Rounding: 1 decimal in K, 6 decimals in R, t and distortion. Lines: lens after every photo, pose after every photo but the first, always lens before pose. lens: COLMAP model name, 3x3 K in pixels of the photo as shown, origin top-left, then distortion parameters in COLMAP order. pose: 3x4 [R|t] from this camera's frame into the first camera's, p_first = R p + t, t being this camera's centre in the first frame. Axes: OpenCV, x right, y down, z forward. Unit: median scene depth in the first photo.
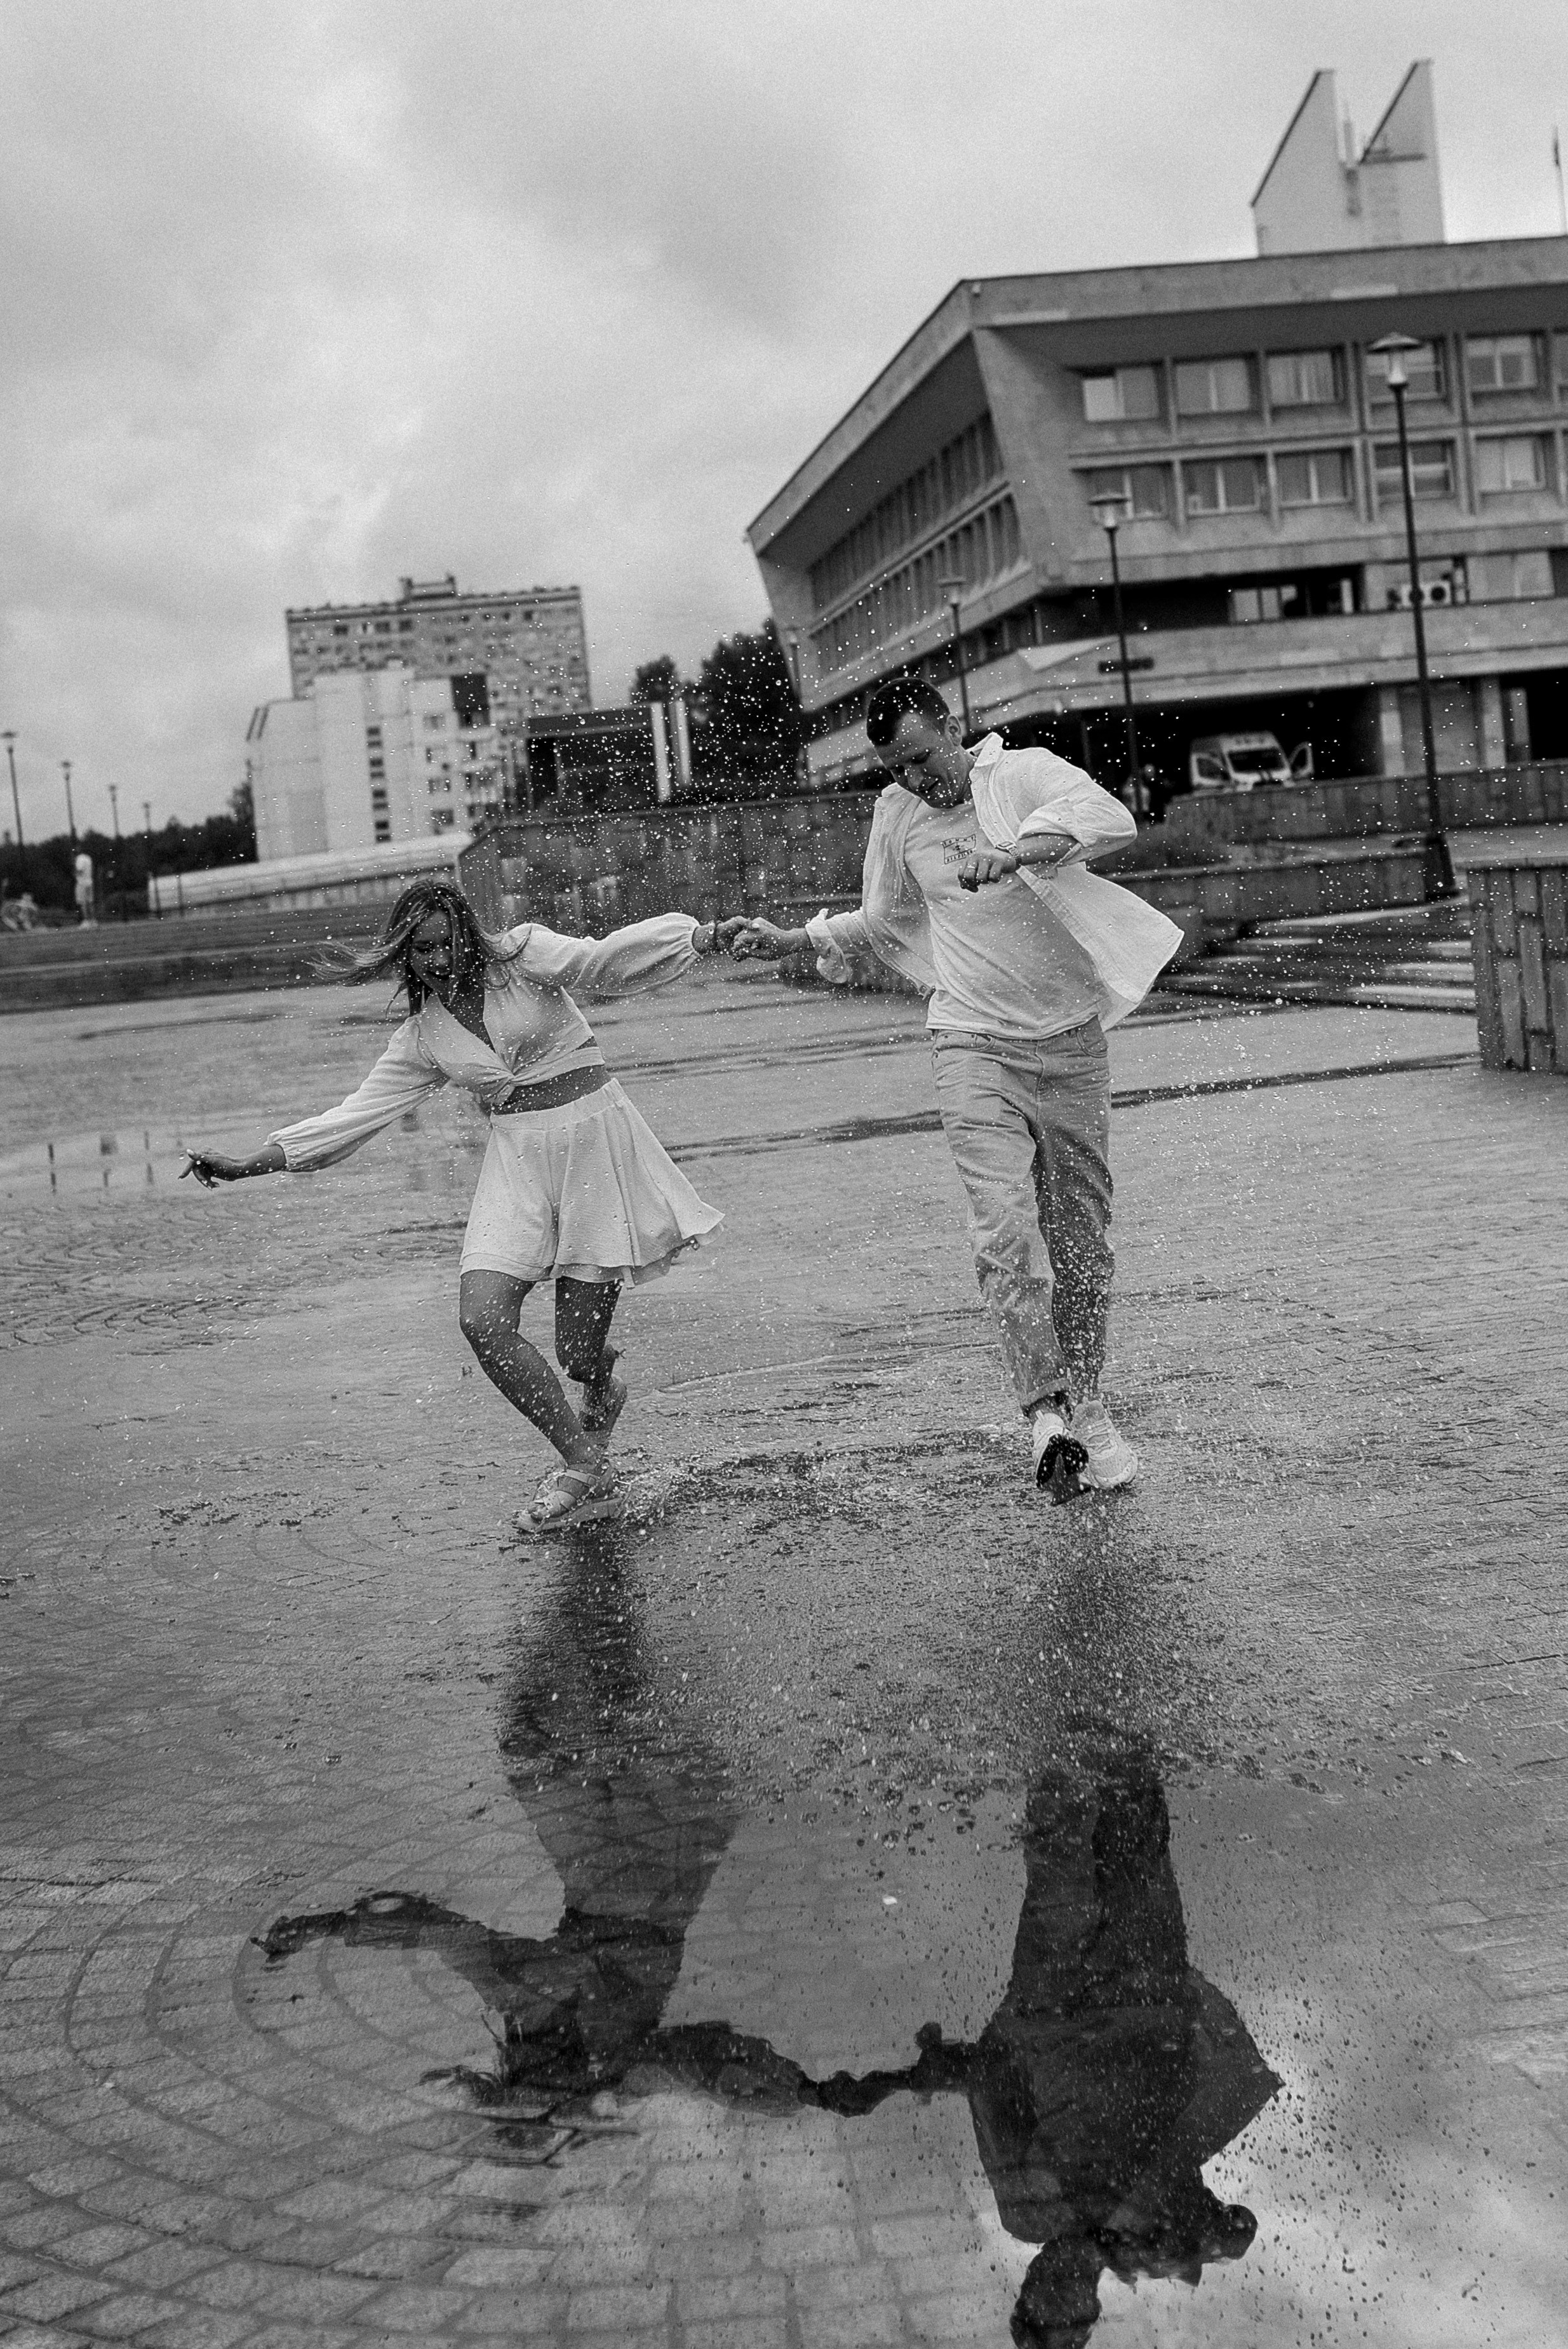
lens RADIAL K [[3007.9, 0, 709.7], [0, 3007.9, 1174.8], [0, 0, 1]] dist [-0.004110, -0.022124]
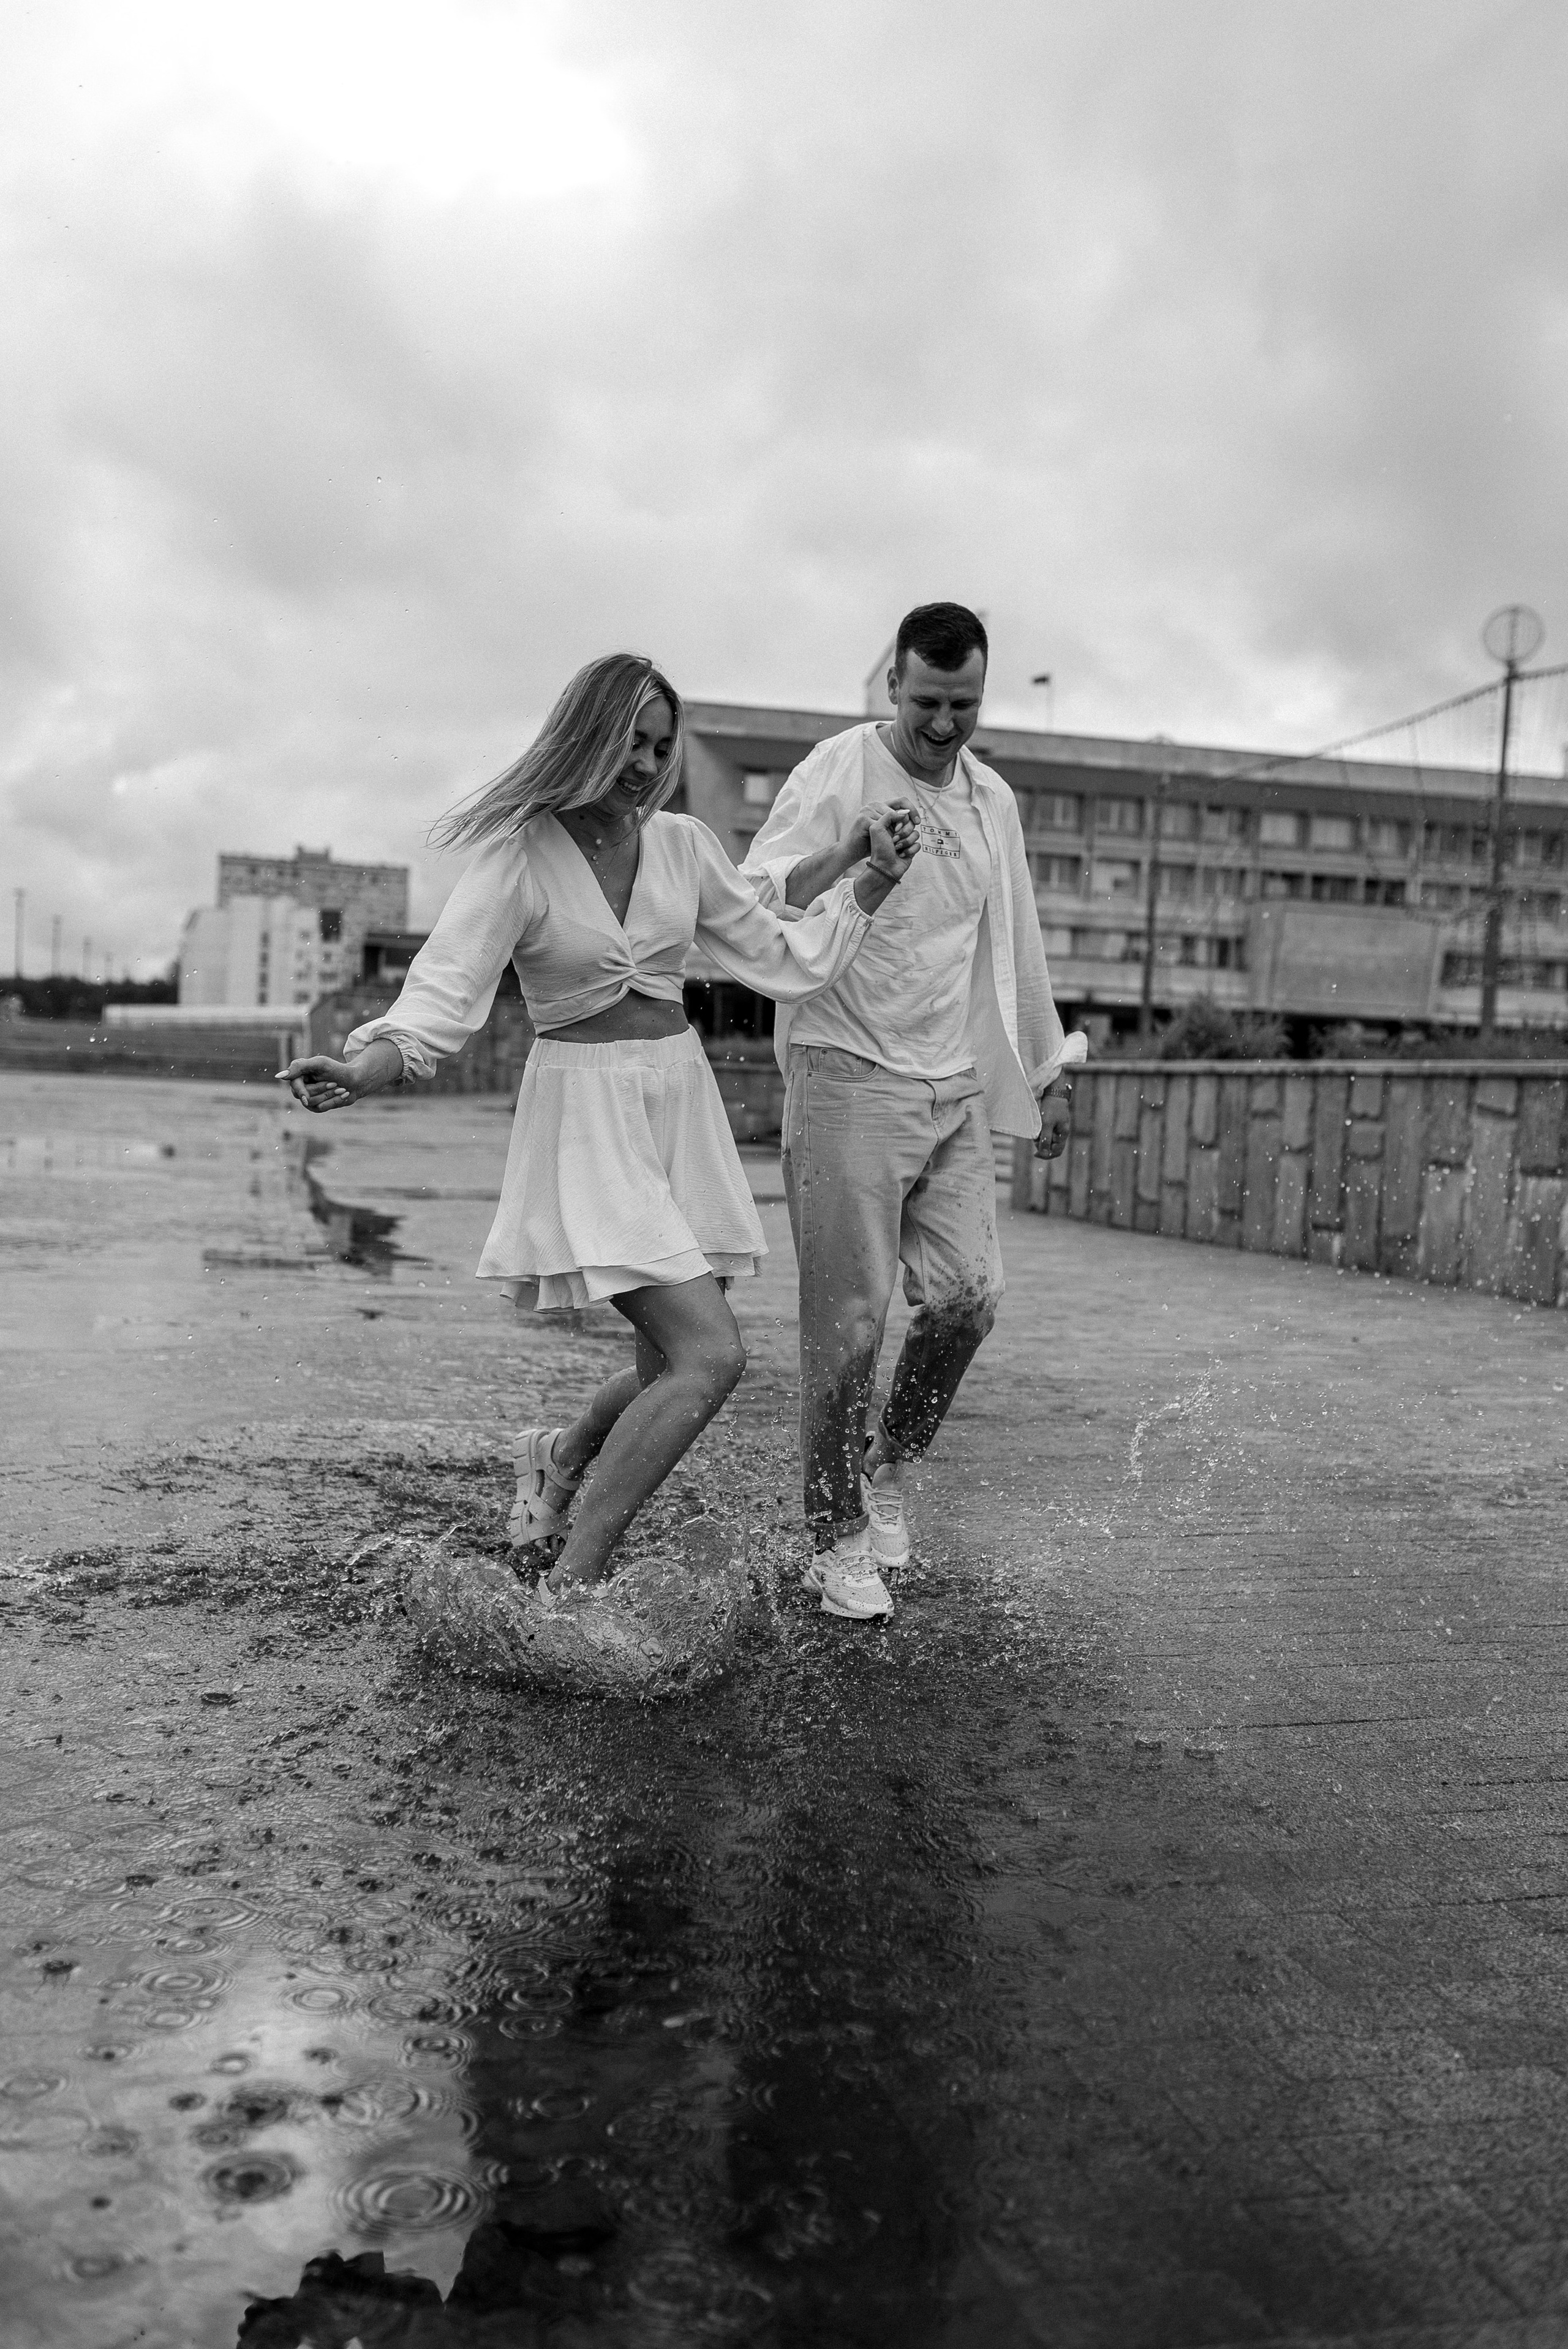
lens RADIAL K [[2353.4, 0, 788.6], [0, 2353.4, 1193.7], [0, 0, 1]] dist [0.002399, 0.007219]
pose [[0.981726, 0.134323, 0.134802, 0.008626], [-0.133244, 0.990937, -0.017042, -0.029265], [-0.135870, -0.001231, 0.990726, -0.248856]]
